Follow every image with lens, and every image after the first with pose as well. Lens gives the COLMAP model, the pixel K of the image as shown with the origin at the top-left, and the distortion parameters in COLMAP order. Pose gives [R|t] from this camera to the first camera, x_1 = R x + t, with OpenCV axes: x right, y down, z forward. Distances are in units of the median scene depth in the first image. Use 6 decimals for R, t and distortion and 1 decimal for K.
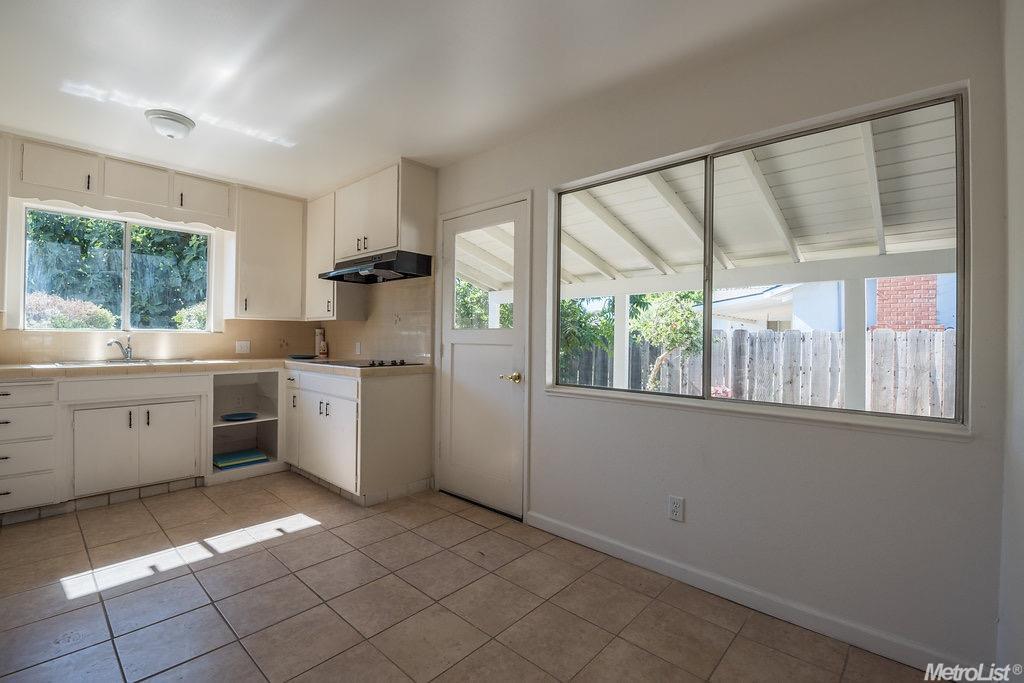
lens RADIAL K [[451.3, 0, 508.9], [0, 451.3, 336.9], [0, 0, 1]] dist [-0.000939, -0.011916]
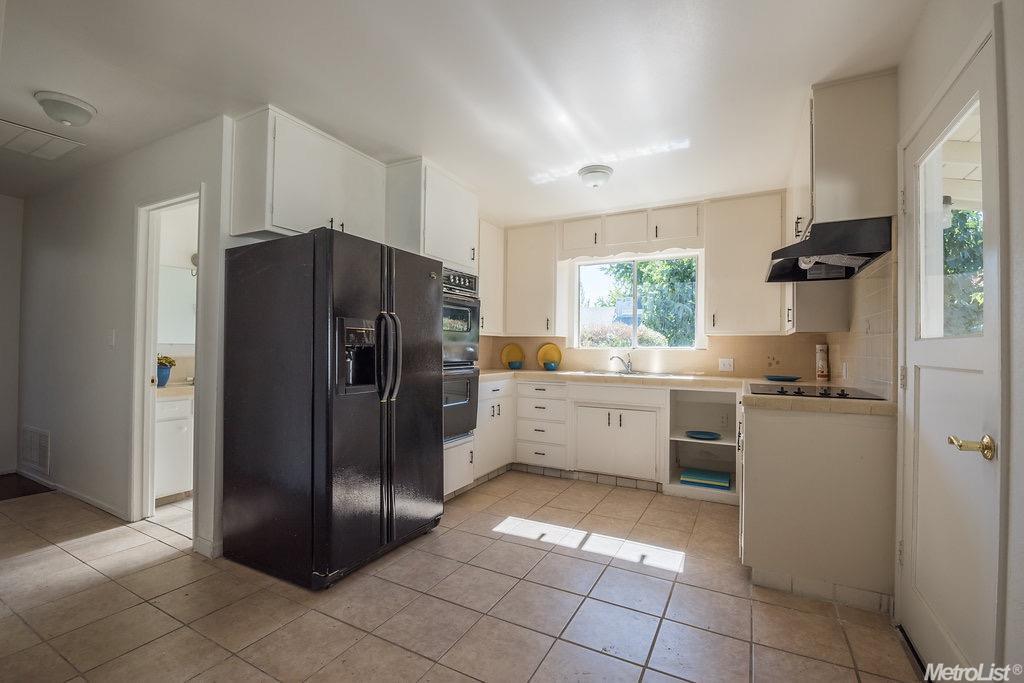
lens RADIAL K [[446.3, 0, 512.2], [0, 446.3, 344.2], [0, 0, 1]] dist [0.000727, -0.011009]
pose [[0.242805, -0.017938, -0.969909, 0.260840], [-0.007784, 0.999761, -0.020438, 0.002235], [0.970044, 0.012513, 0.242607, 0.377676]]
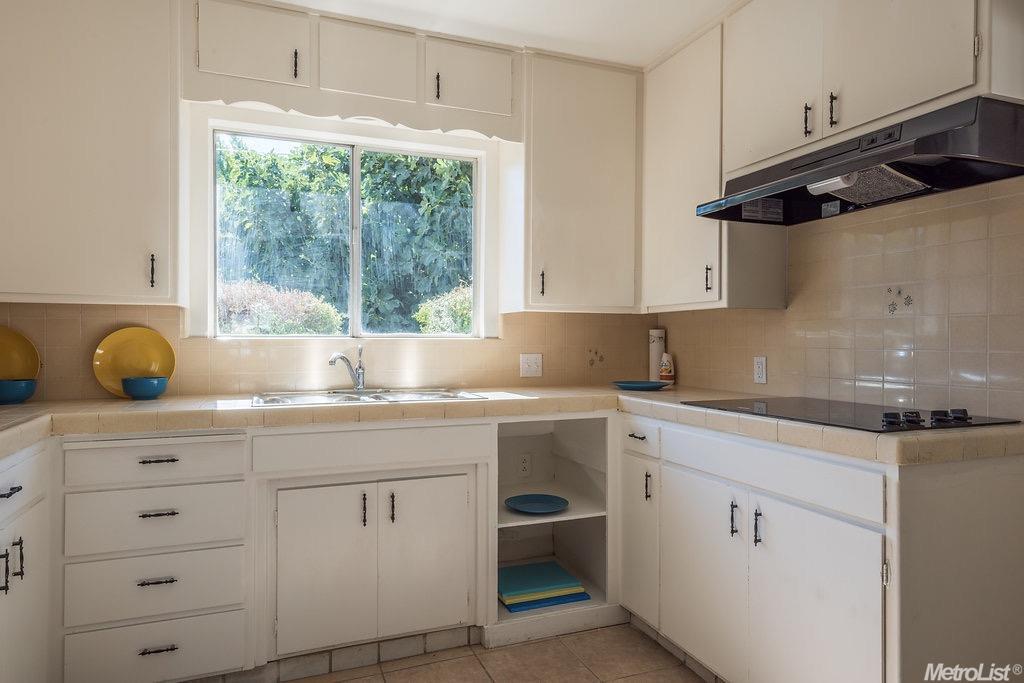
lens RADIAL K [[640.5, 0, 512.0], [0, 640.5, 341.5], [0, 0, 1]] dist [0.016007, -0.000699]
pose [[0.894989, -0.007676, -0.446021, -0.316898], [0.008163, 0.999966, -0.000828, -0.005794], [0.446013, -0.002900, 0.895022, 0.363067]]
